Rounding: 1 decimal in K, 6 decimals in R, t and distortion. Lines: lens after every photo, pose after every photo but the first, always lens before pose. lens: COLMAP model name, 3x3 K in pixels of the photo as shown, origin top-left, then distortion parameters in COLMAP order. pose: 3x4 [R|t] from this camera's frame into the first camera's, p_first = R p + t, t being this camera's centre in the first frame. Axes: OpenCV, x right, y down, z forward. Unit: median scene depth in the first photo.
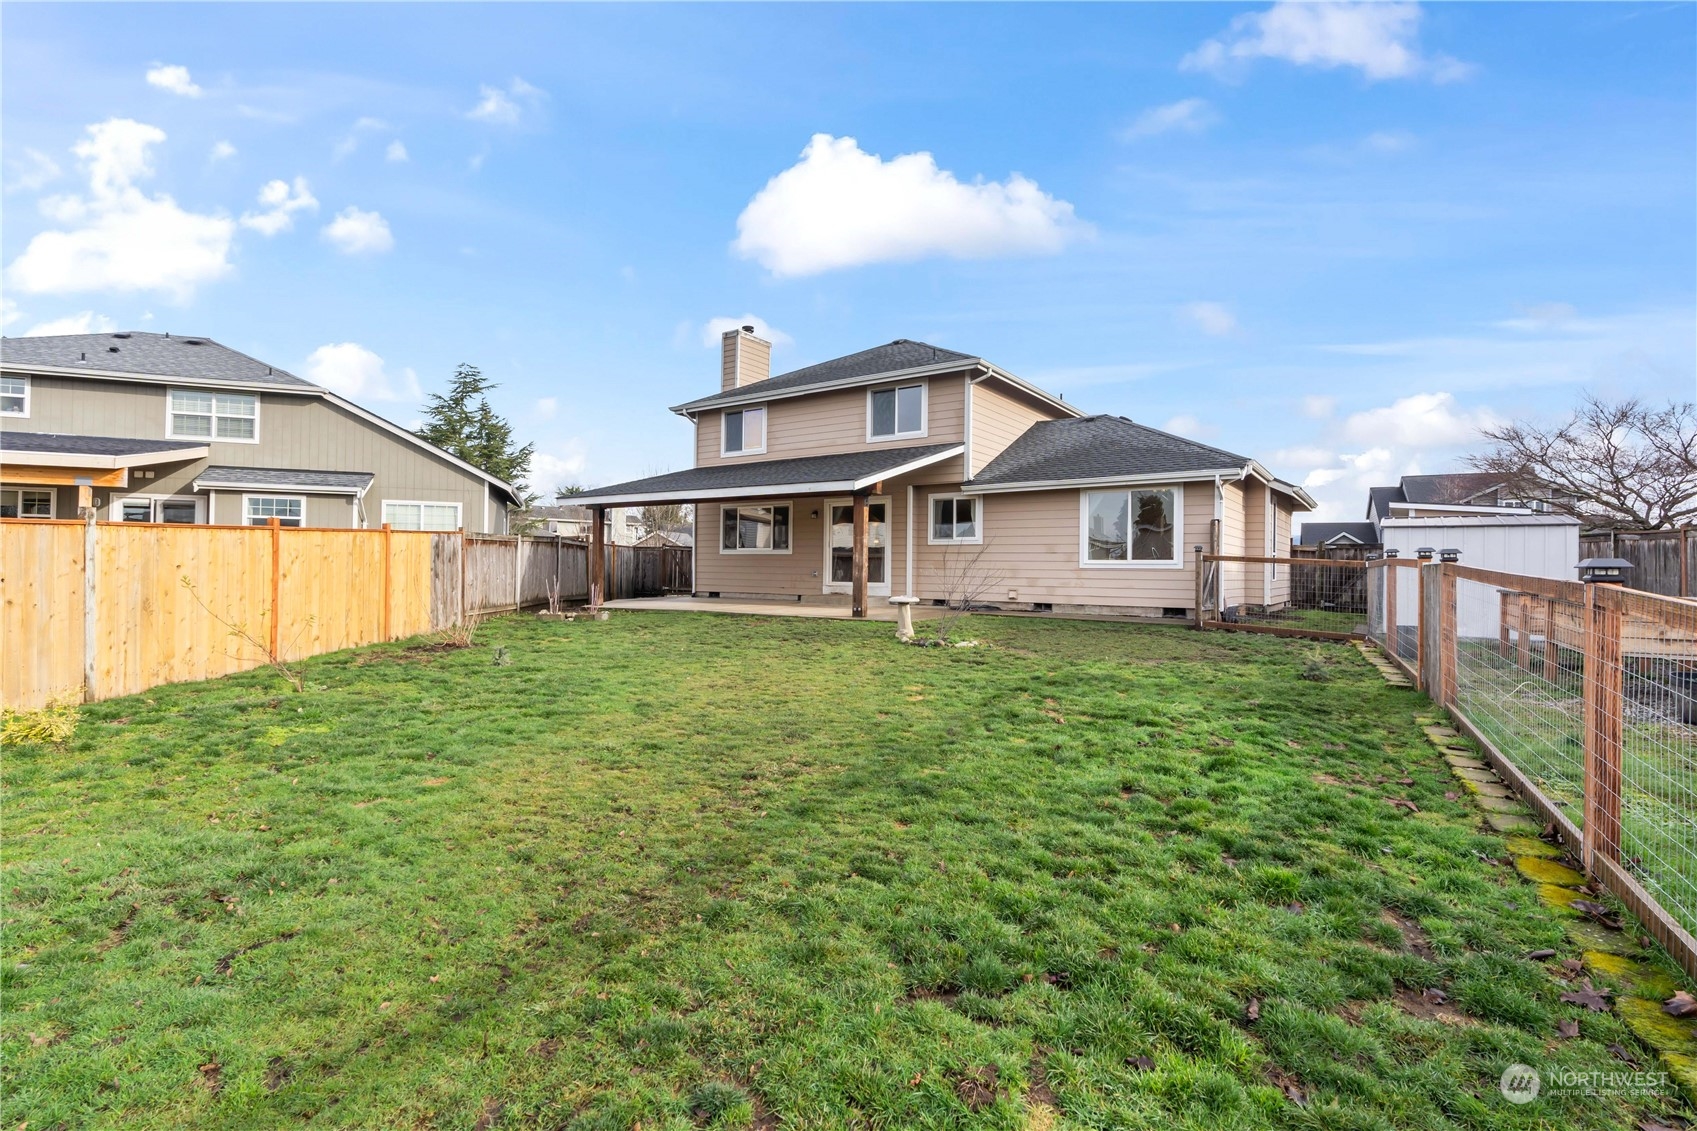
lens RADIAL K [[792.7, 0, 848.5], [0, 792.7, 565.5], [0, 0, 1]] dist [0.001902, 0.000049]
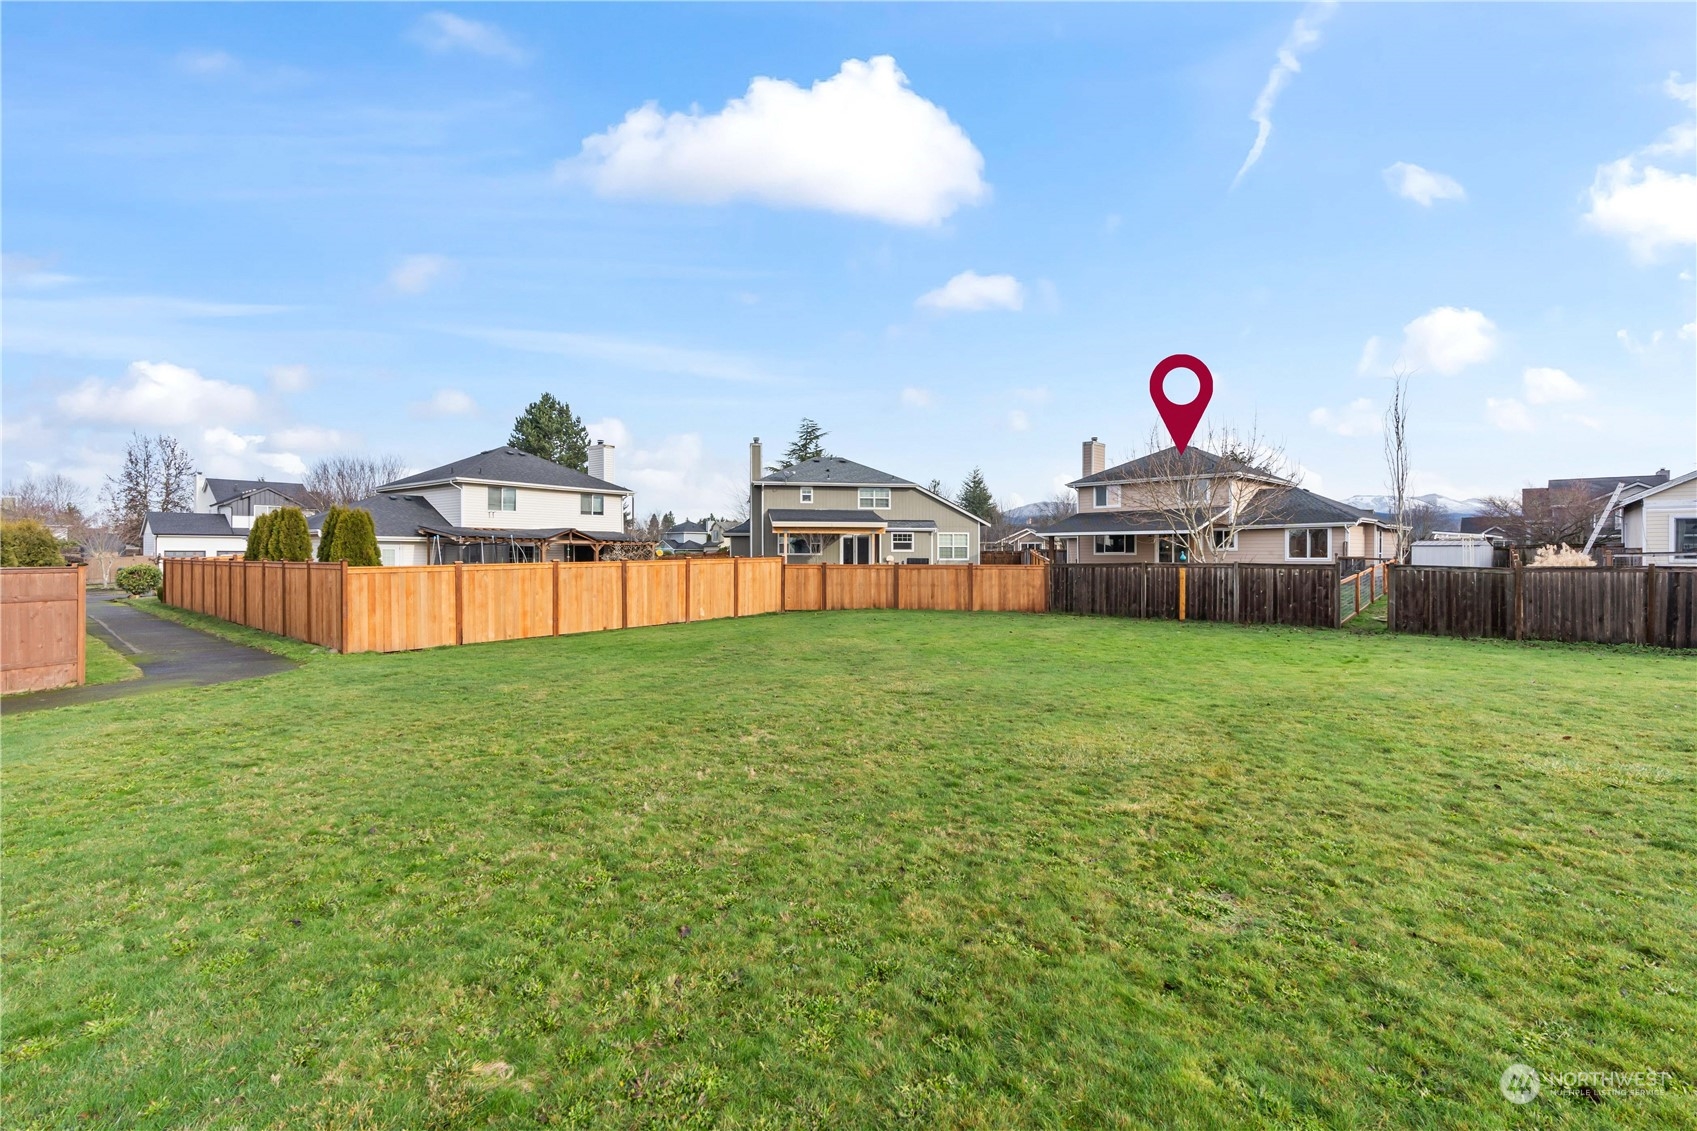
lens RADIAL K [[792.7, 0, 848.5], [0, 792.7, 565.5], [0, 0, 1]] dist [0.001902, 0.000049]
pose [[0.982389, -0.009146, -0.186622, -0.441330], [0.012417, 0.999789, 0.016368, -0.032371], [0.186433, -0.018397, 0.982295, -1.267334]]
